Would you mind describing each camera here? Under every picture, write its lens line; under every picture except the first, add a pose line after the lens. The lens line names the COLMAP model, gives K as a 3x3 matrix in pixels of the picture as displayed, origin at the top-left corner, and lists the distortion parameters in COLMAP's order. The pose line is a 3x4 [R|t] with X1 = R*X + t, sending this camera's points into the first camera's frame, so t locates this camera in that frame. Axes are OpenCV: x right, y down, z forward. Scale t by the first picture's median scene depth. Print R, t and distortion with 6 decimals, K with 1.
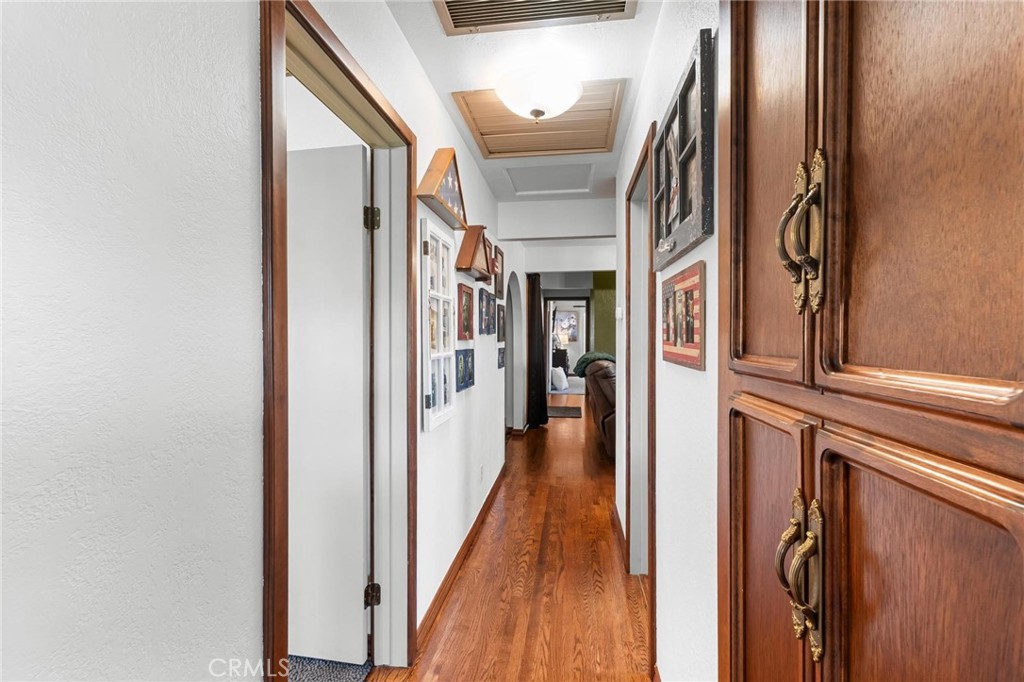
lens RADIAL K [[453.9, 0, 514.3], [0, 453.9, 335.4], [0, 0, 1]] dist [0.001452, 0.001886]
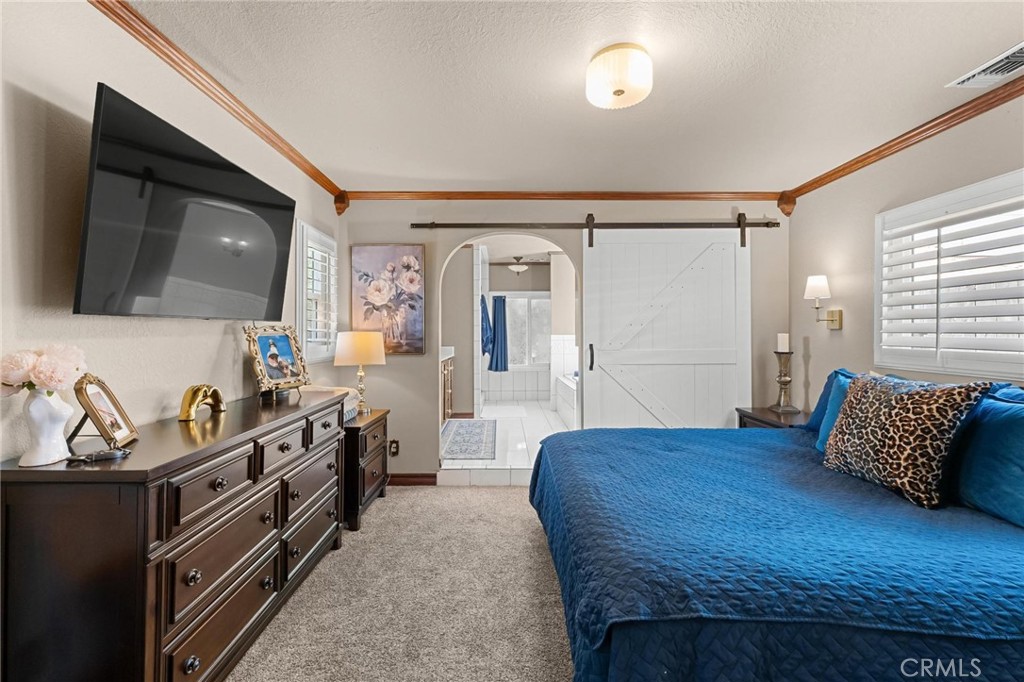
lens RADIAL K [[453.9, 0, 503.7], [0, 453.9, 333.8], [0, 0, 1]] dist [0.001452, 0.001886]
pose [[0.989583, 0.001878, 0.143951, 0.191237], [-0.000672, 0.999964, -0.008425, 0.003501], [-0.143961, 0.008241, 0.989549, 0.950920]]
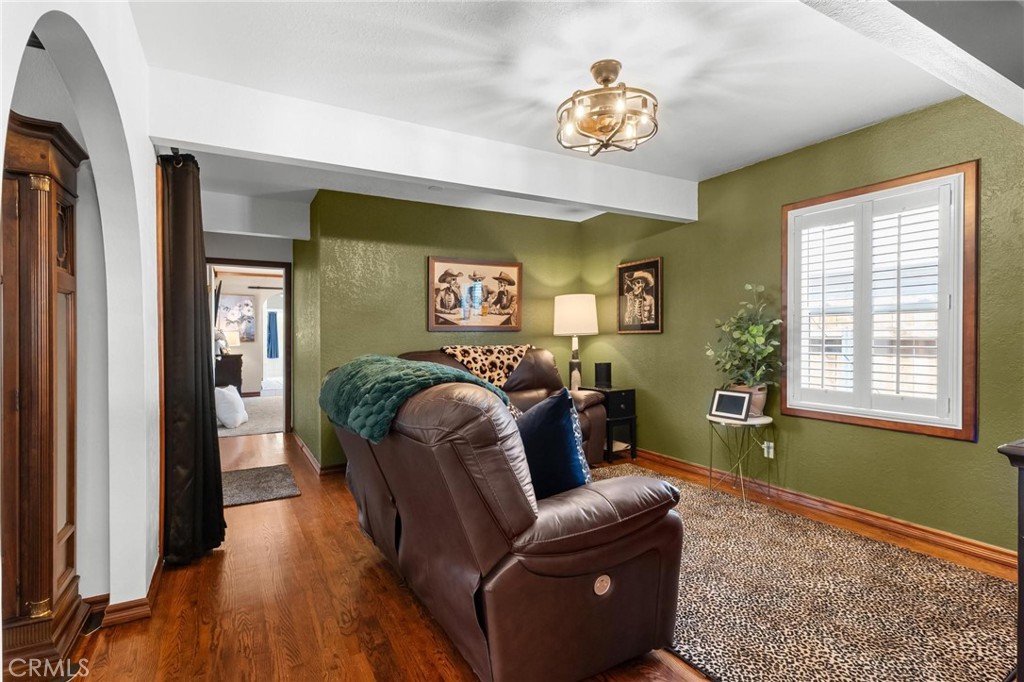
lens RADIAL K [[477.9, 0, 498.7], [0, 477.9, 352.0], [0, 0, 1]] dist [0.001662, 0.001192]
pose [[0.801041, -0.017712, 0.598348, 0.010223], [0.000322, 0.999575, 0.029159, 0.010447], [-0.598610, -0.023165, 0.800706, 0.317452]]
